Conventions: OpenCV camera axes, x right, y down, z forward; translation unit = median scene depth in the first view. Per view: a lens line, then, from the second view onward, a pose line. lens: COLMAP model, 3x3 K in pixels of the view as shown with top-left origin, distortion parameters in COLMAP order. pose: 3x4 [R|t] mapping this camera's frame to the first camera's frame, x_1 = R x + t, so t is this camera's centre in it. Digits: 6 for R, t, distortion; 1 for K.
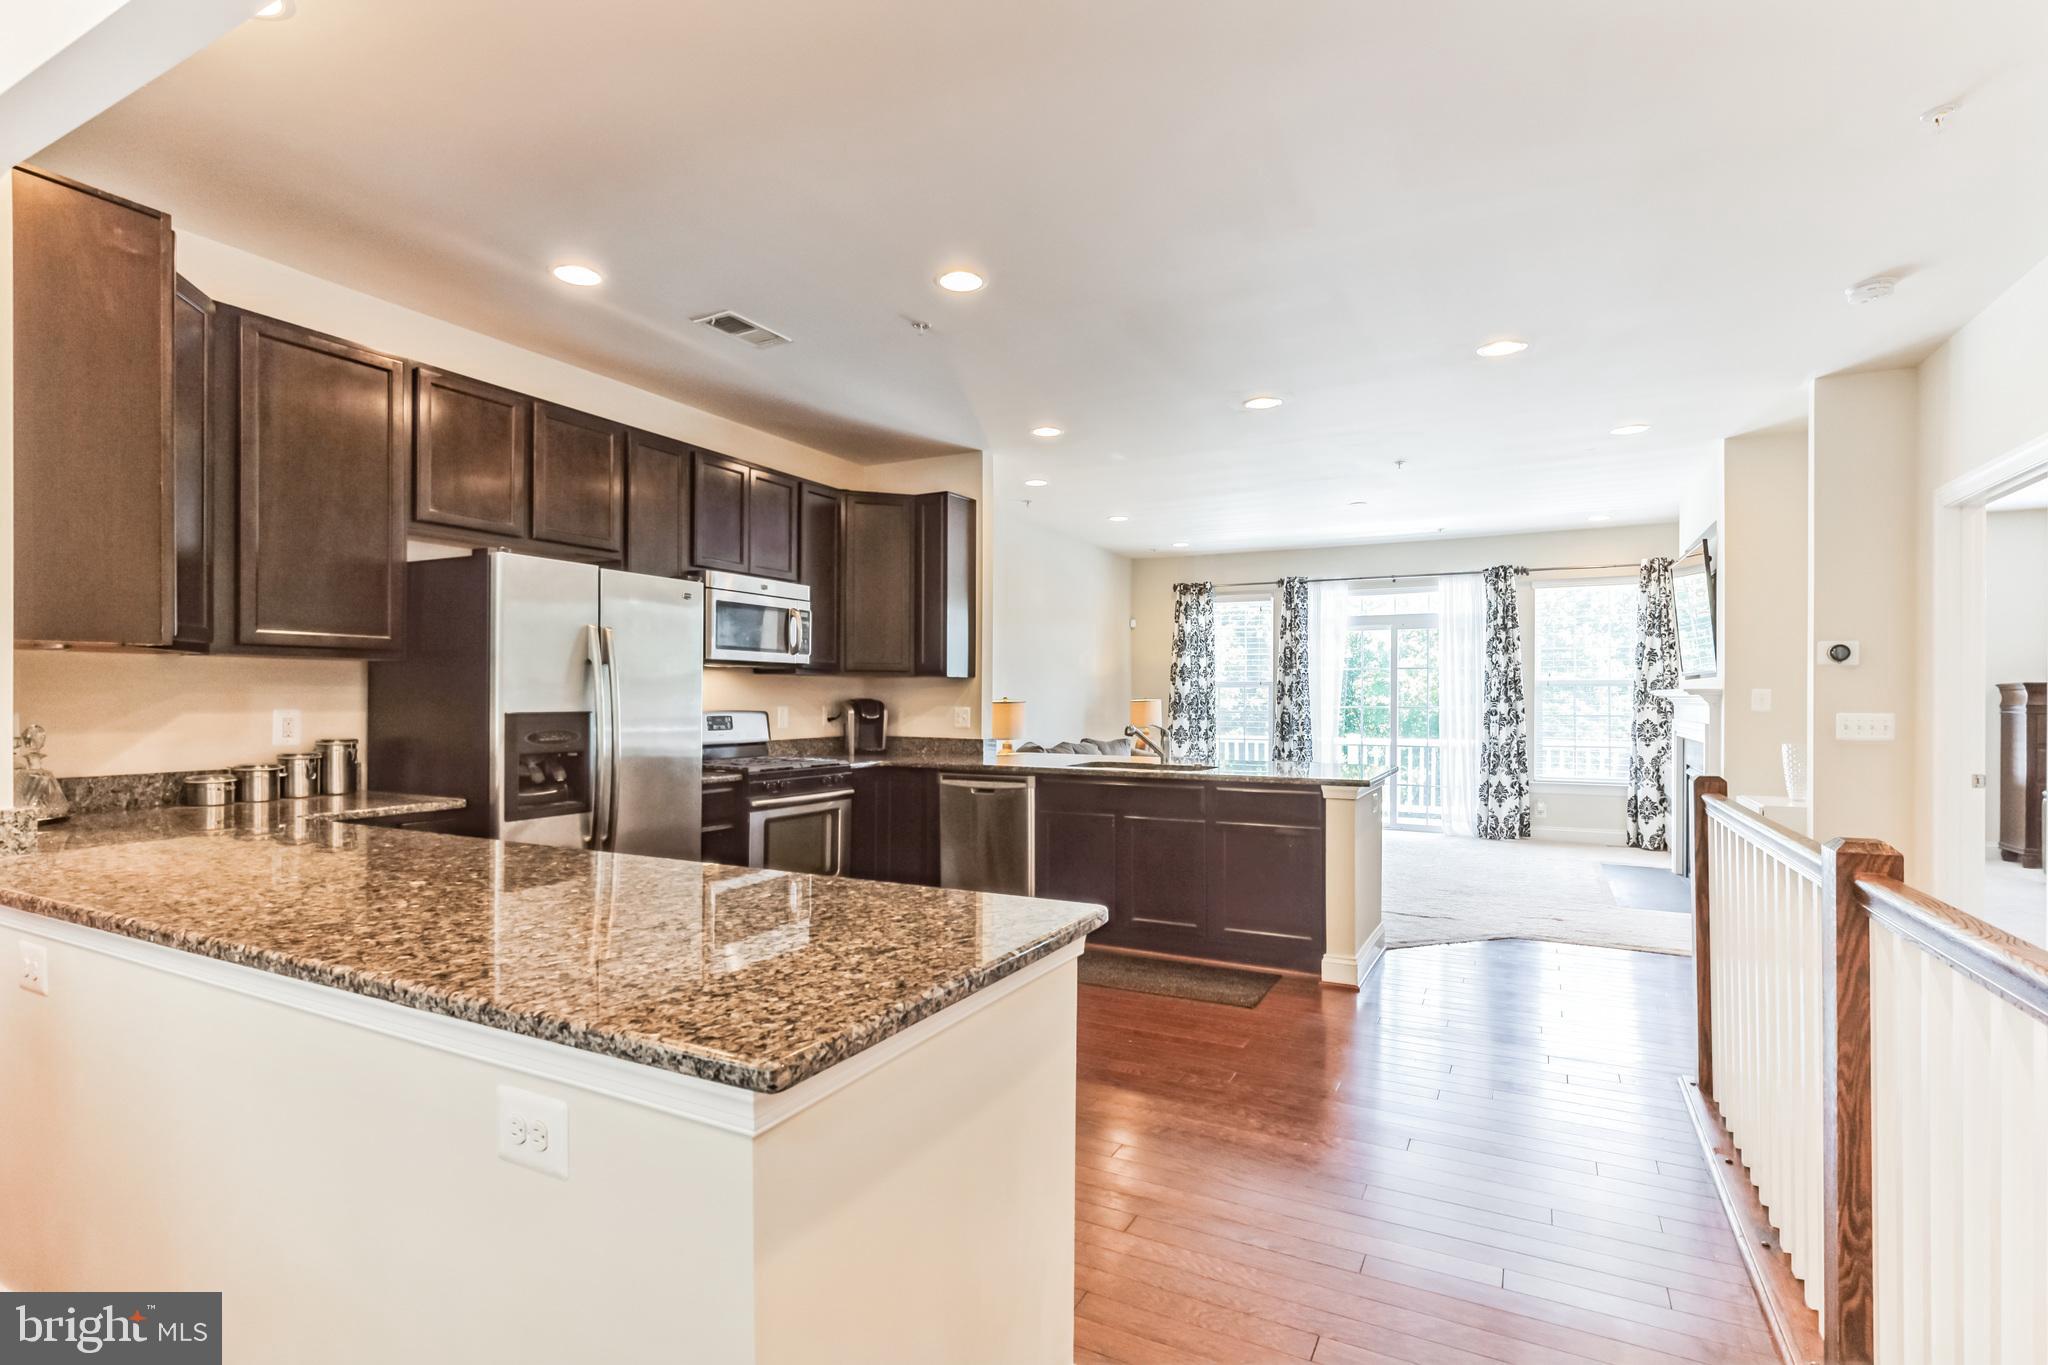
lens RADIAL K [[976.0, 0, 1012.5], [0, 976.0, 696.4], [0, 0, 1]] dist [-0.000822, -0.000055]
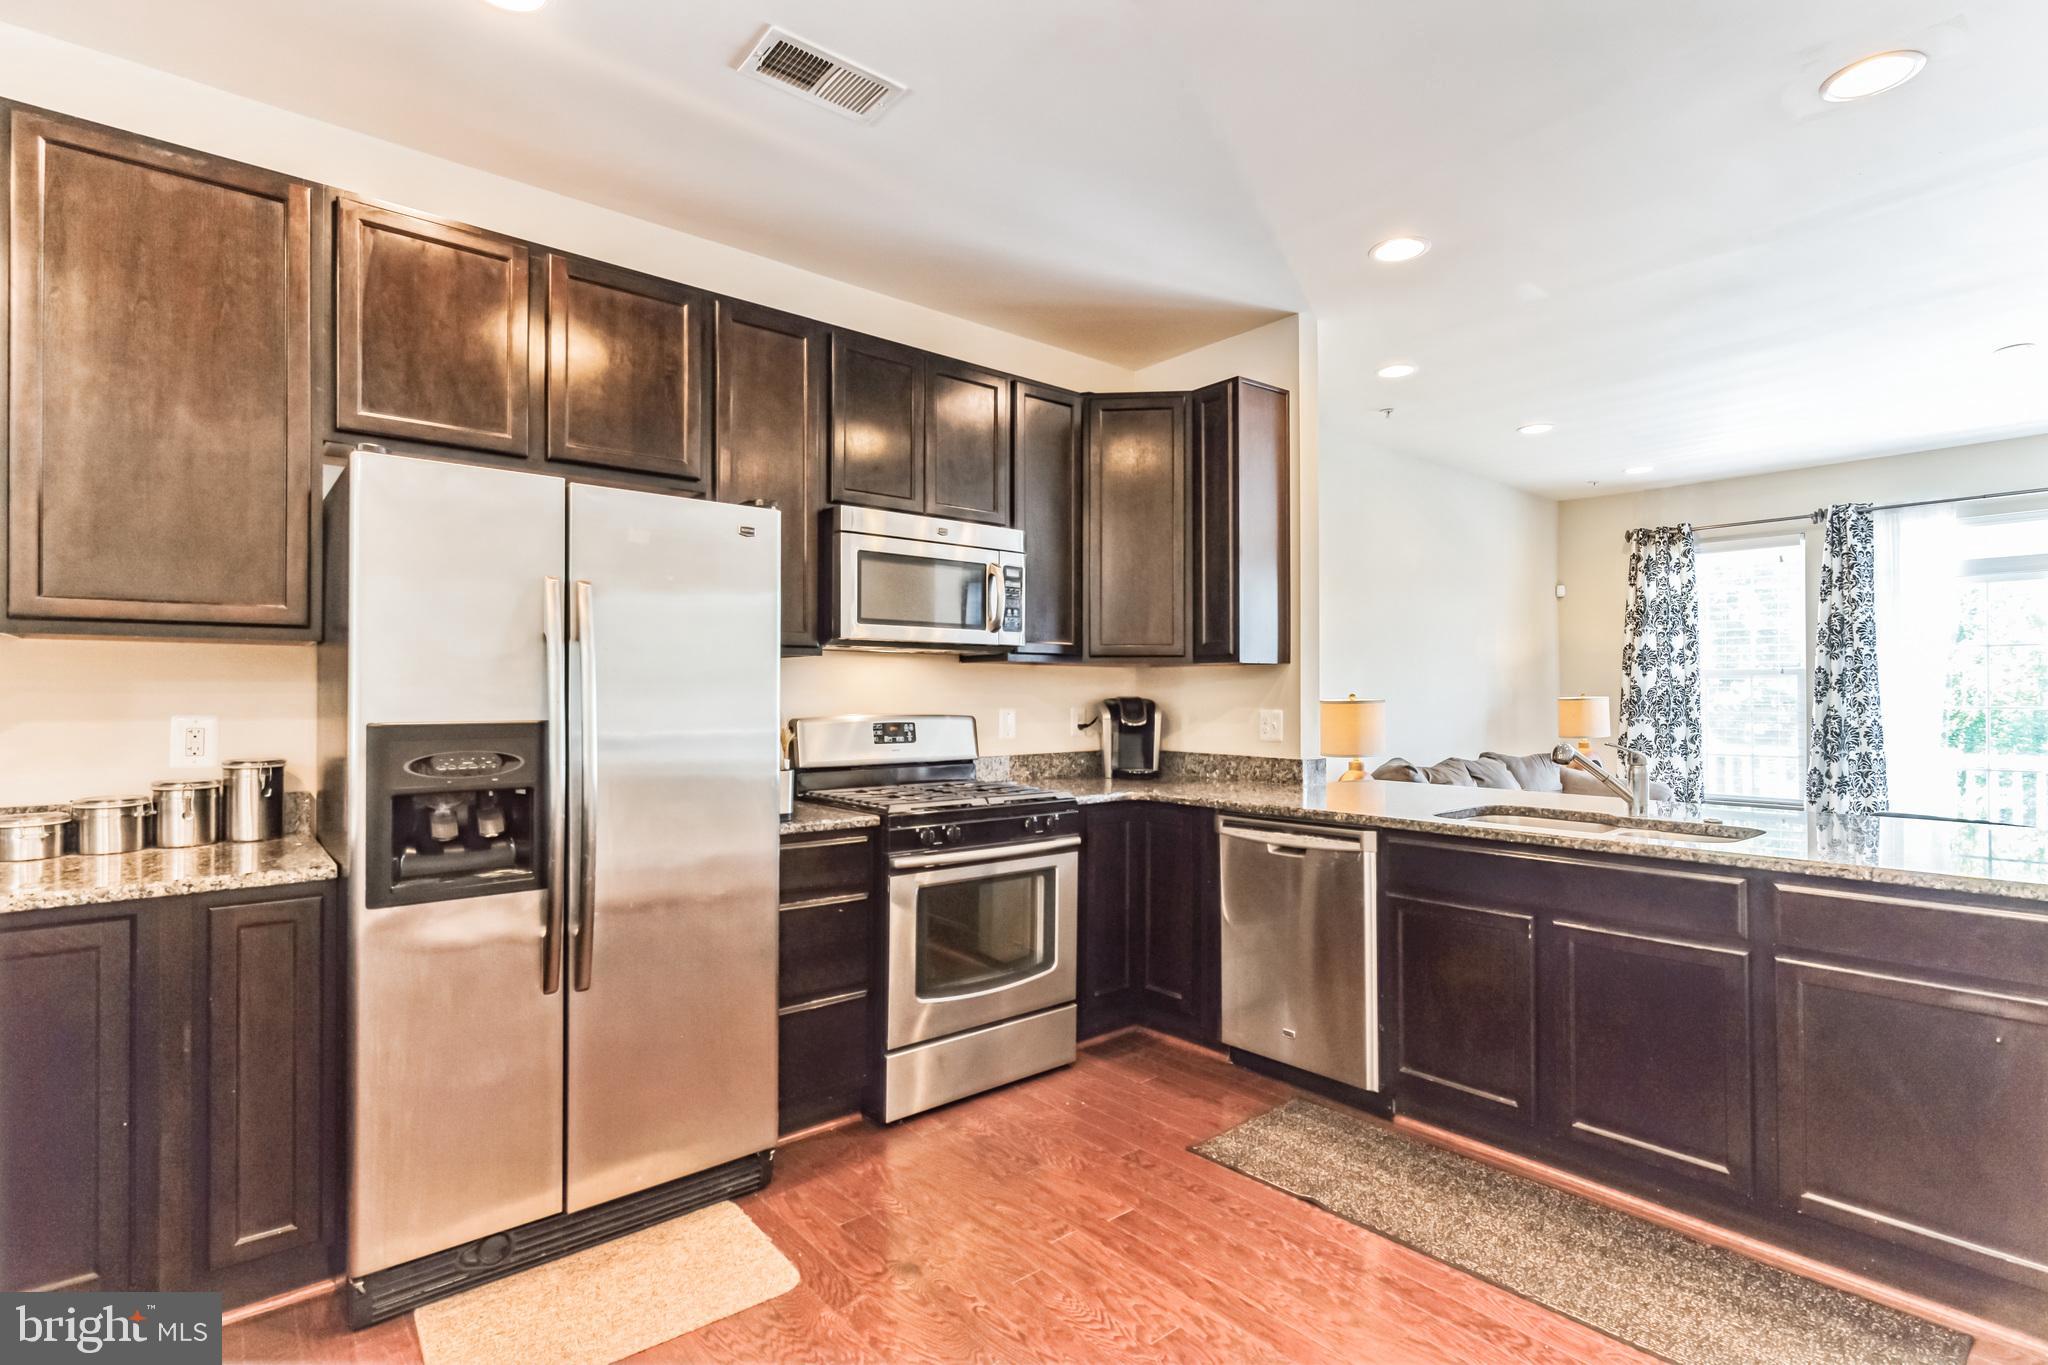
lens RADIAL K [[967.6, 0, 1024.0], [0, 967.6, 682.5], [0, 0, 1]] dist [-0.000850, 0.000061]
pose [[0.928291, -0.008578, -0.371754, 0.041799], [0.003952, 0.999905, -0.013205, 0.000877], [0.371832, 0.010789, 0.928237, 0.387812]]
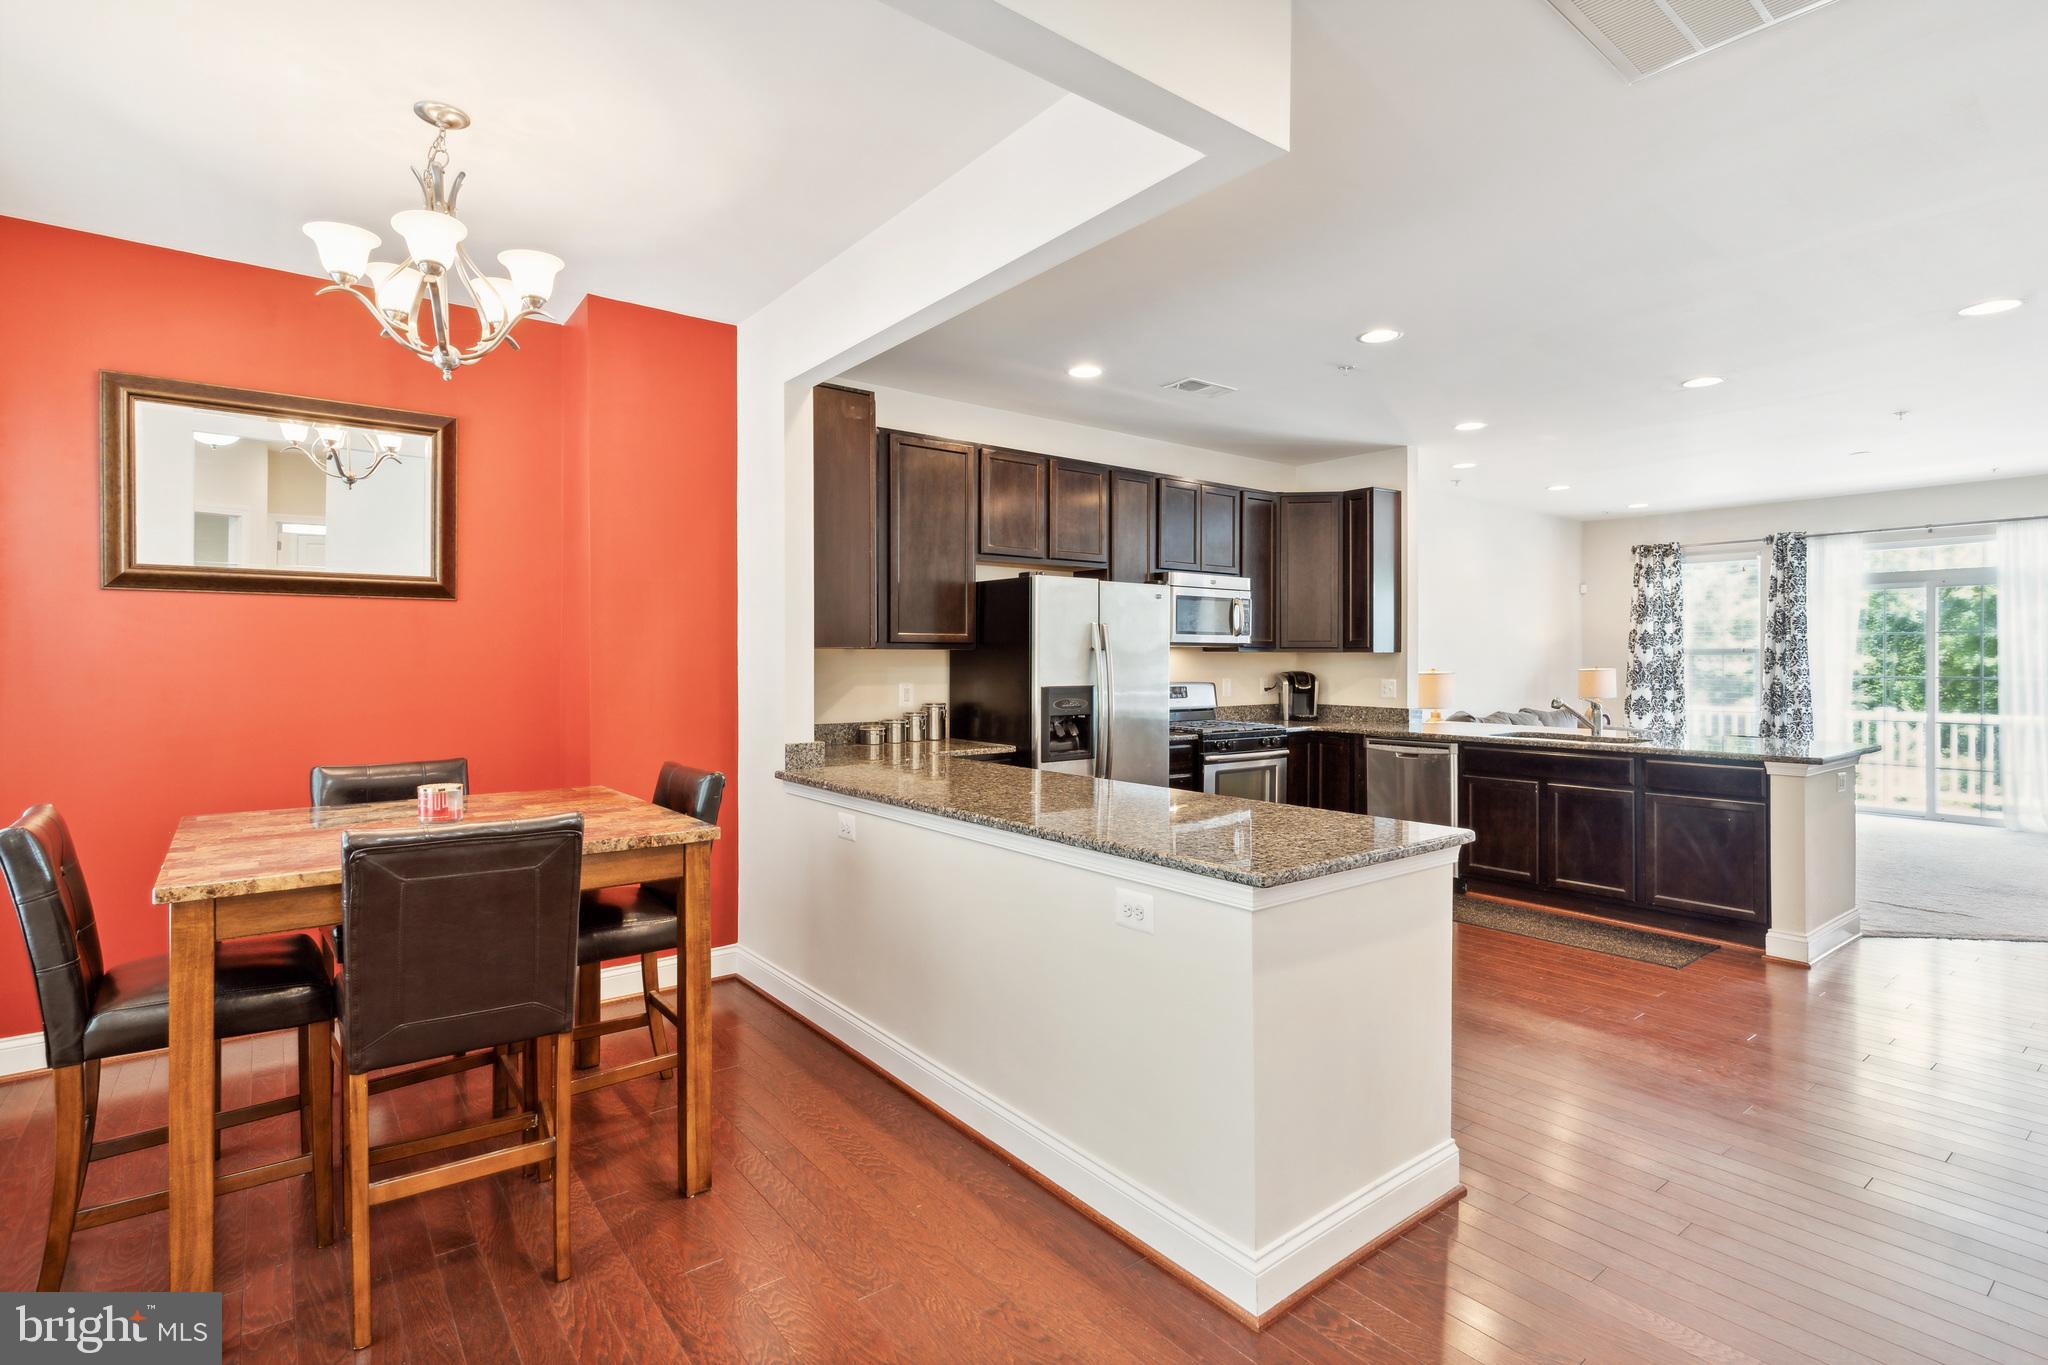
lens RADIAL K [[967.6, 0, 1017.0], [0, 967.6, 661.3], [0, 0, 1]] dist [0.002027, 0.000355]
pose [[0.909476, -0.003186, -0.415744, 0.024516], [0.004240, 0.999990, 0.001610, -0.014949], [0.415734, -0.003227, 0.909480, -0.197054]]
